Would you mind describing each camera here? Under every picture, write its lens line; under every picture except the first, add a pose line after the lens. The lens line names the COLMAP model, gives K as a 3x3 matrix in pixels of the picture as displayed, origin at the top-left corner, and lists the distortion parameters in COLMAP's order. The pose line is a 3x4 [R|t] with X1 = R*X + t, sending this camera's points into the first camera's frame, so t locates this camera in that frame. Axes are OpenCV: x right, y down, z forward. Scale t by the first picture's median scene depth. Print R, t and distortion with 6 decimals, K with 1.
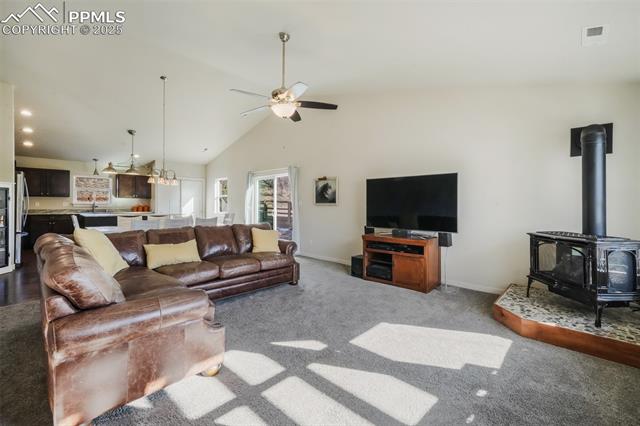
lens RADIAL K [[282.4, 0, 328.2], [0, 282.4, 204.7], [0, 0, 1]] dist [0.000158, 0.001371]
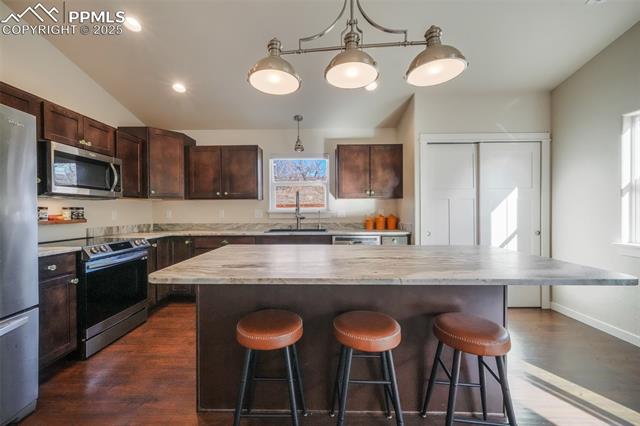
lens RADIAL K [[262.5, 0, 315.1], [0, 262.5, 210.3], [0, 0, 1]] dist [-0.007228, 0.000329]
pose [[0.677655, -0.010487, -0.735306, -0.486690], [0.008507, 0.999943, -0.006421, -0.004012], [0.735331, -0.001904, 0.677705, 0.727436]]
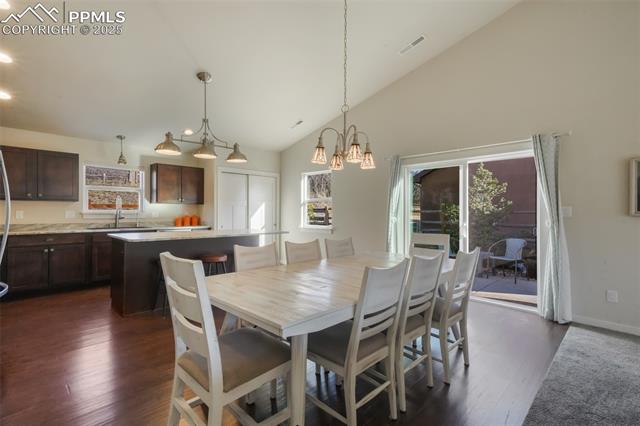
lens RADIAL K [[307.7, 0, 322.3], [0, 307.7, 213.5], [0, 0, 1]] dist [0.023398, 0.000274]
pose [[0.999921, -0.003592, -0.012073, -0.403995], [0.003624, 0.999990, 0.002616, -0.003513], [0.012064, -0.002660, 0.999924, 0.368688]]
